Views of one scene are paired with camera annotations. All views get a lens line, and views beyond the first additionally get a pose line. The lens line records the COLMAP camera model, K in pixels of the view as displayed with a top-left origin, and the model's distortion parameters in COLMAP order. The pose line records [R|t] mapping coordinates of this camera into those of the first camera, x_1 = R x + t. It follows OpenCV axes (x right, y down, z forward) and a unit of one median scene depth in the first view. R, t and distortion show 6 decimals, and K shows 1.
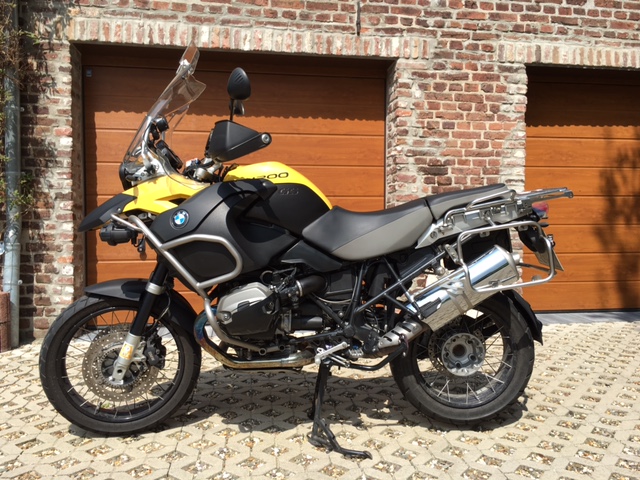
lens RADIAL K [[552.9, 0, 317.8], [0, 552.9, 225.6], [0, 0, 1]] dist [0.085742, -0.117340]
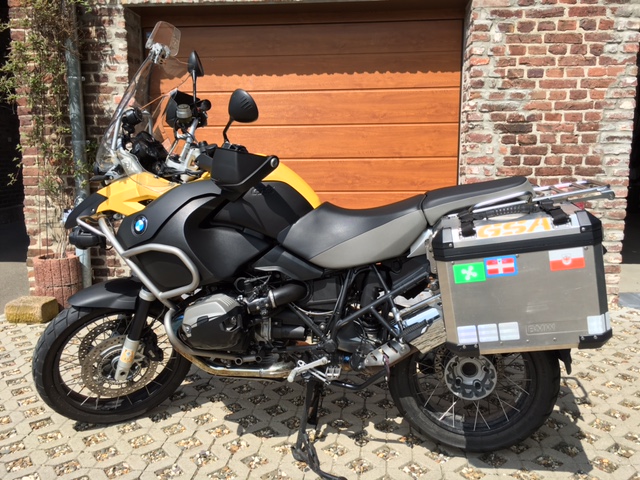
lens RADIAL K [[552.9, 0, 317.8], [0, 552.9, 225.6], [0, 0, 1]] dist [0.085742, -0.117340]
pose [[0.970956, 0.024869, -0.237962, 0.135691], [0.004996, 0.992259, 0.124084, -0.064065], [0.239206, -0.121669, 0.963316, 0.081700]]
